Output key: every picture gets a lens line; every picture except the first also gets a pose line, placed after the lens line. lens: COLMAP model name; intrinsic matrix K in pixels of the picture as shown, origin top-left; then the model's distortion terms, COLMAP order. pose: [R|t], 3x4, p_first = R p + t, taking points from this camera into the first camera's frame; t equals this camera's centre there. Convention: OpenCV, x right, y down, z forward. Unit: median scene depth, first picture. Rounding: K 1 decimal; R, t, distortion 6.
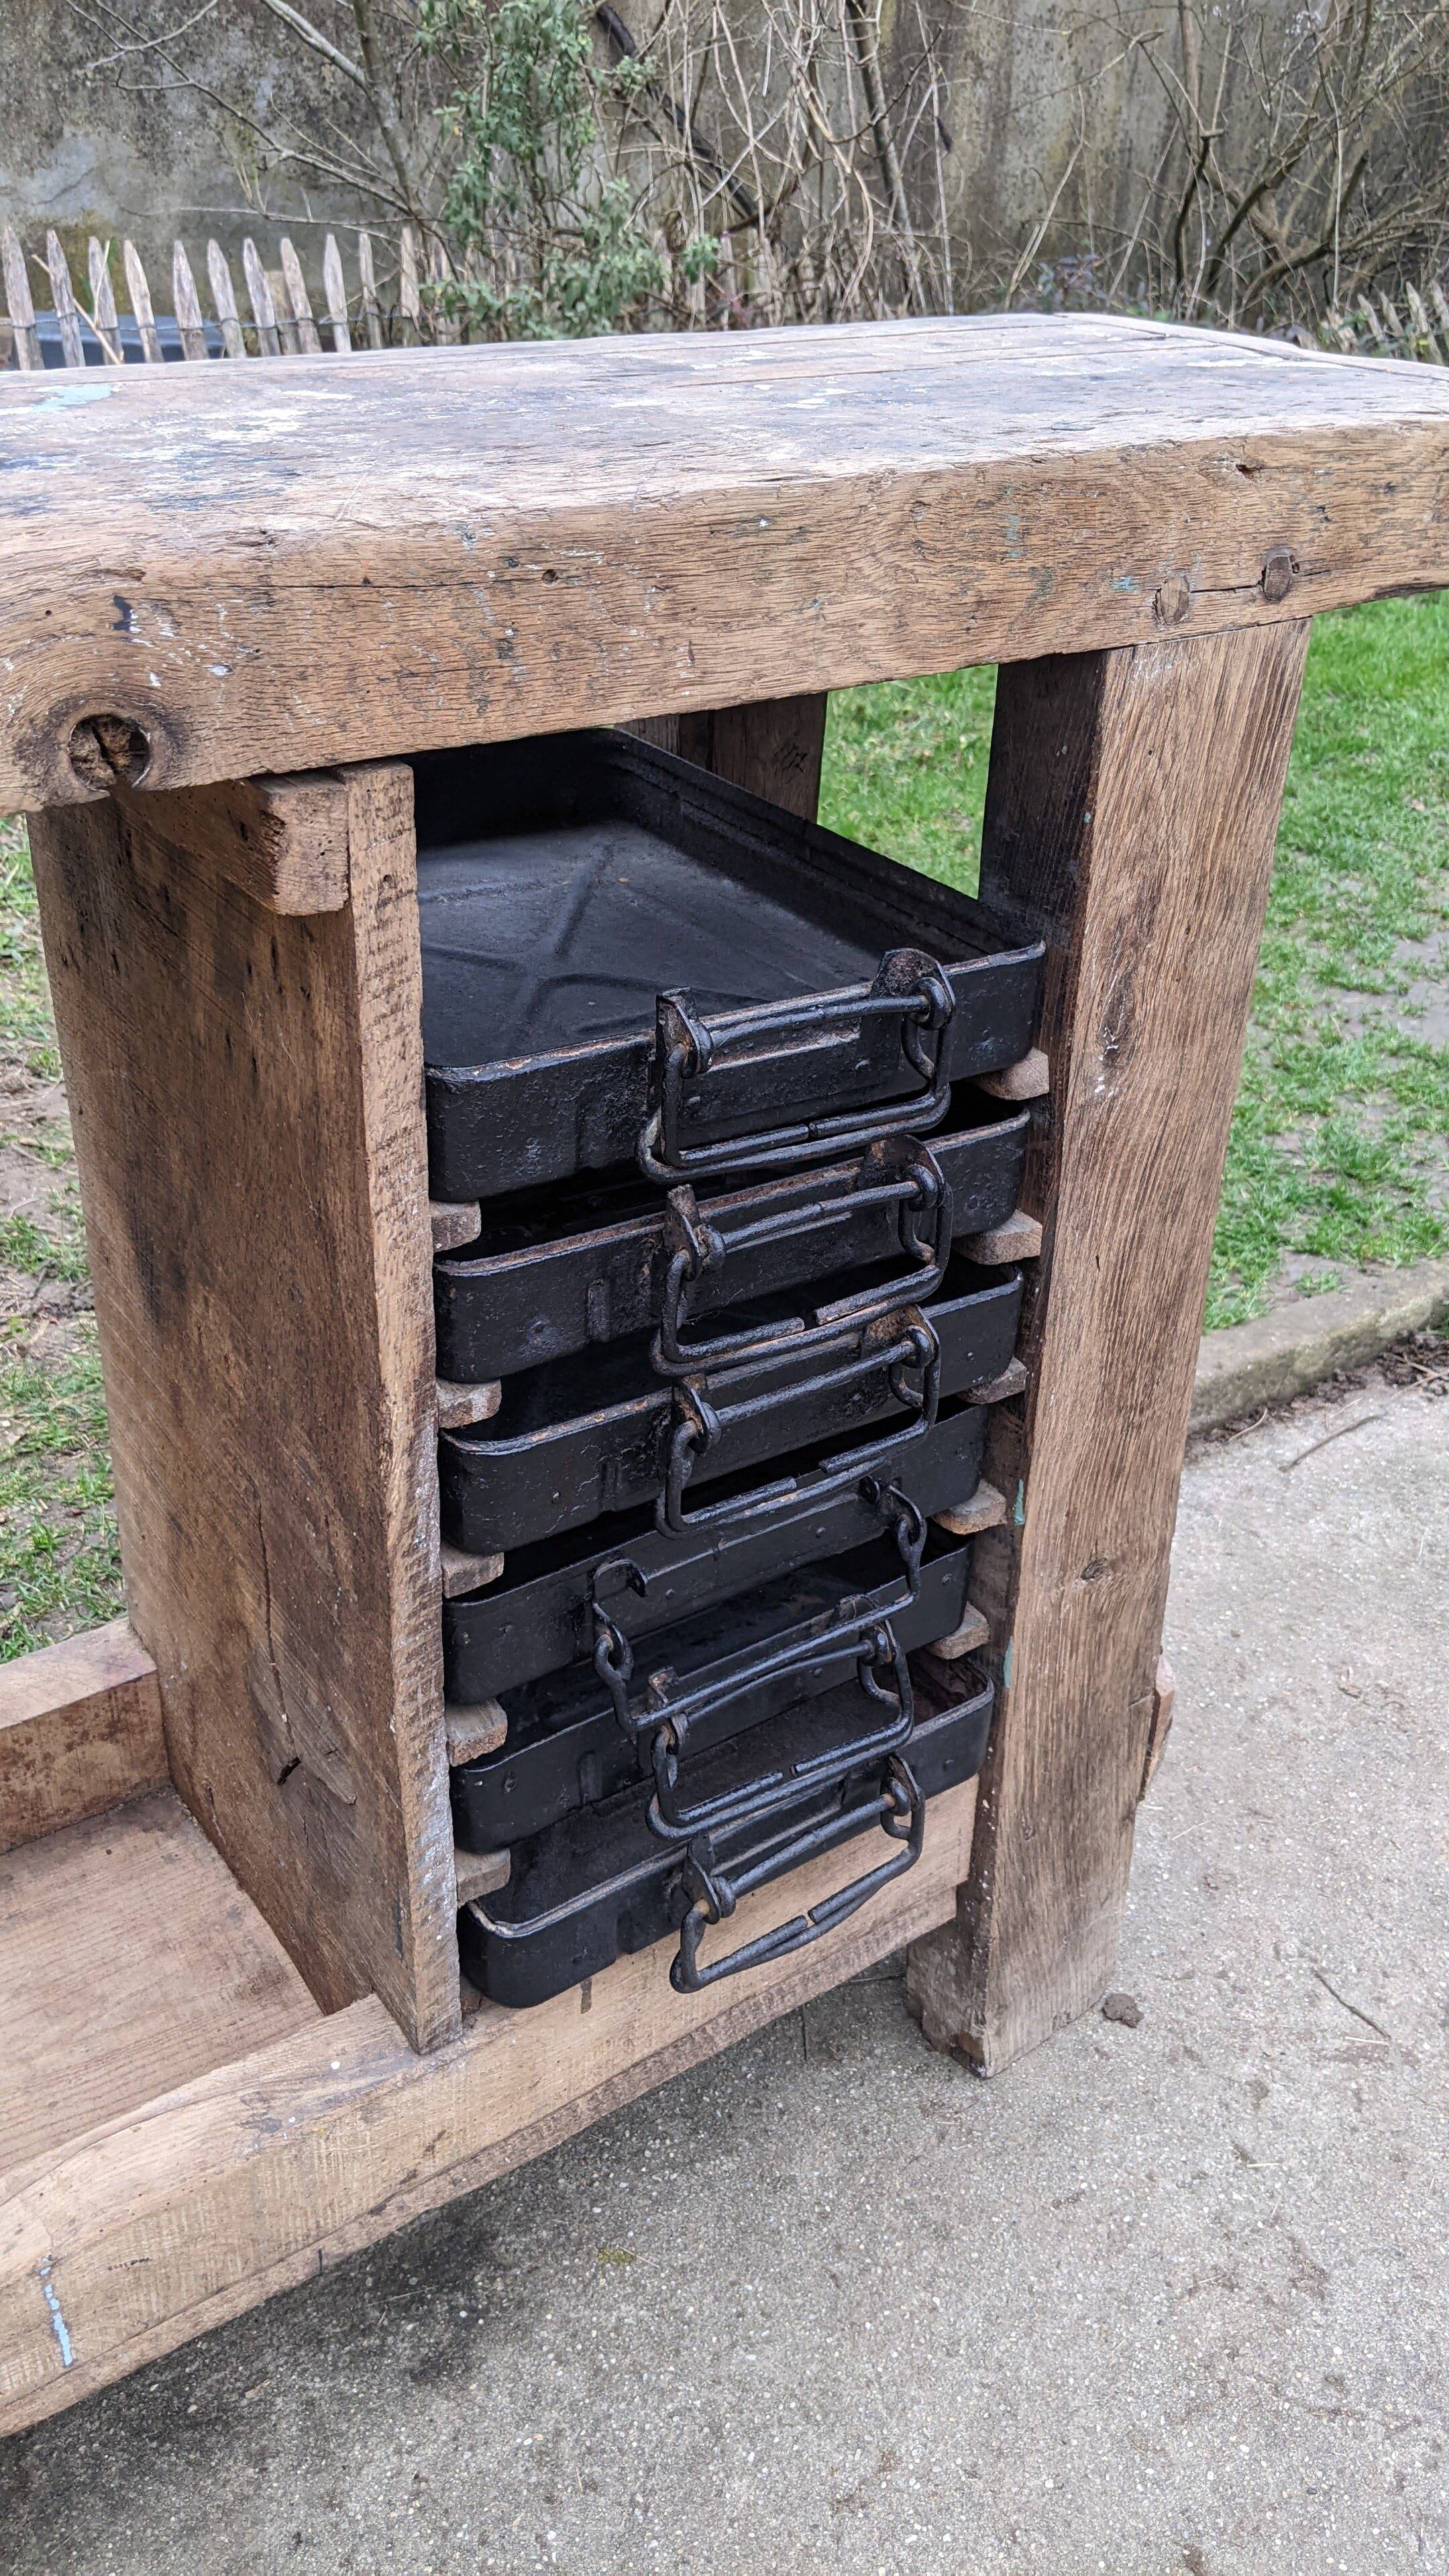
lens RADIAL K [[2077.1, 0, 743.3], [0, 2077.1, 1269.9], [0, 0, 1]] dist [0.060519, -0.125095]
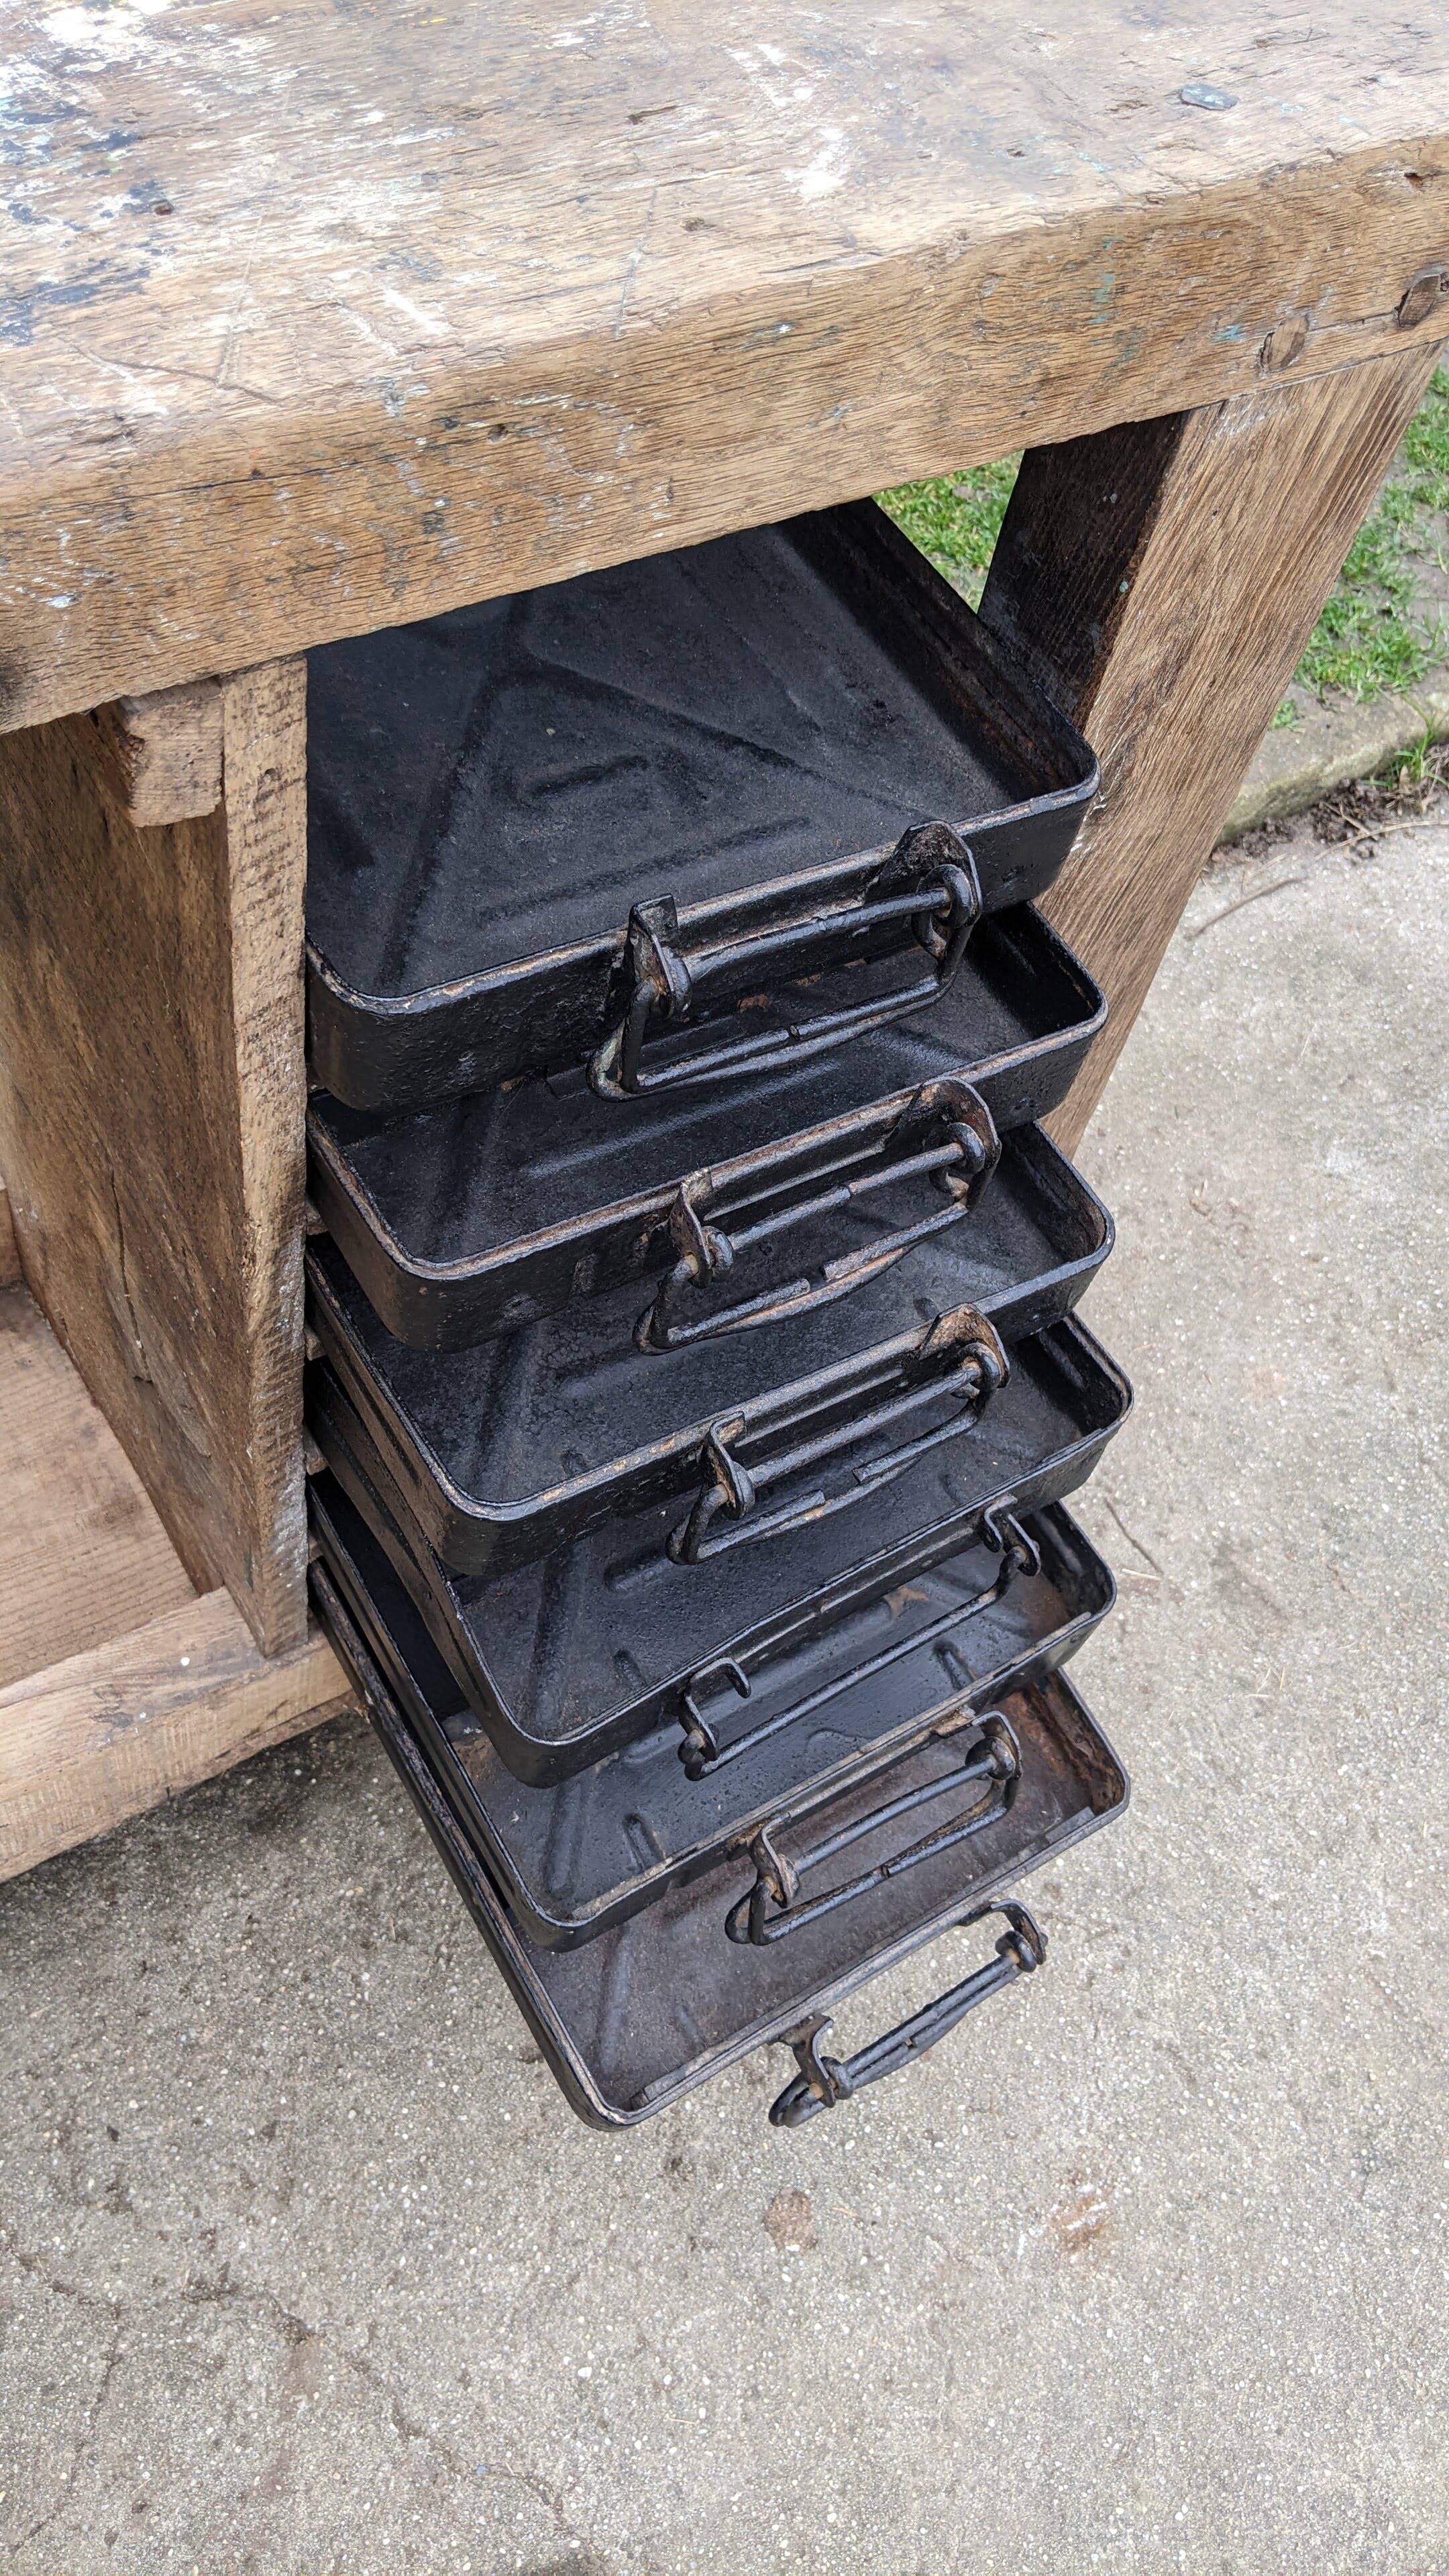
lens RADIAL K [[2077.1, 0, 722.3], [0, 2077.1, 1284.1], [0, 0, 1]] dist [0.060519, -0.125095]
pose [[0.991569, 0.103192, 0.078379, -0.027978], [-0.126921, 0.895378, 0.426836, -0.280870], [-0.026133, -0.433185, 0.900926, 0.123516]]
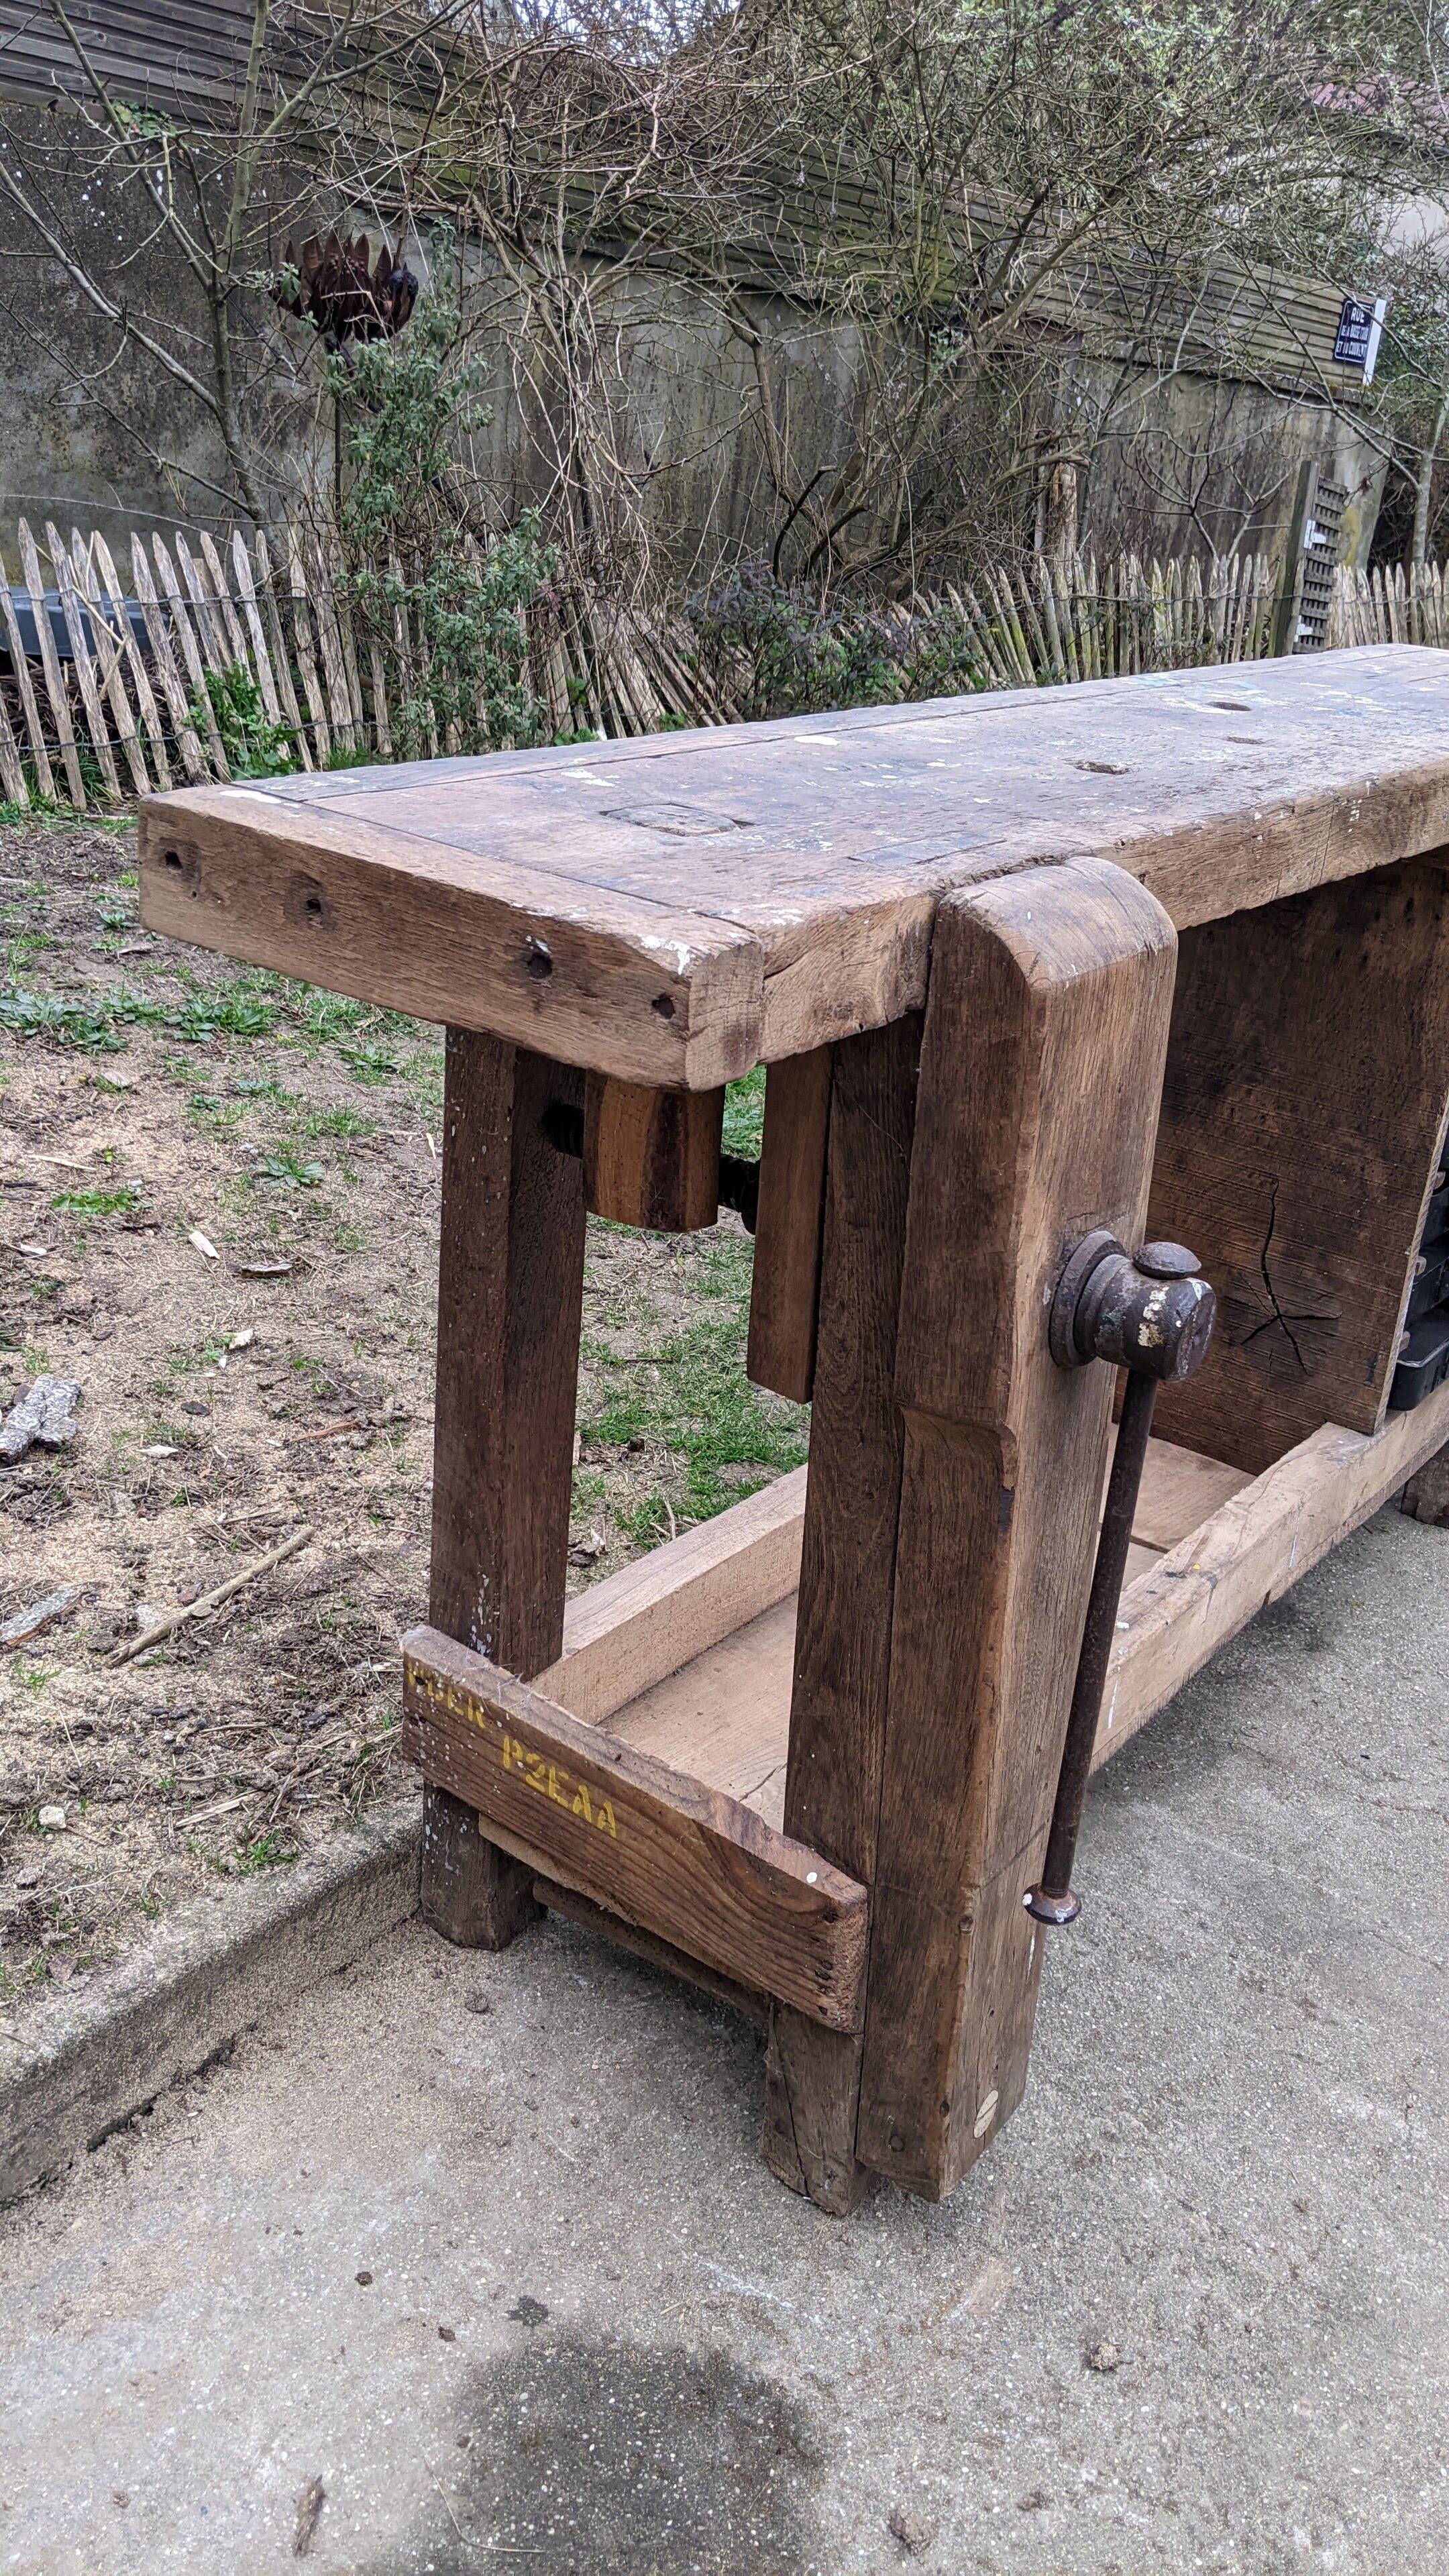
lens RADIAL K [[2077.1, 0, 718.7], [0, 2077.1, 1300.7], [0, 0, 1]] dist [0.060519, -0.125095]
pose [[0.952930, -0.076590, 0.293358, -1.427242], [0.103988, 0.991441, -0.078944, 0.342284], [-0.284801, 0.105734, 0.952738, -0.871801]]
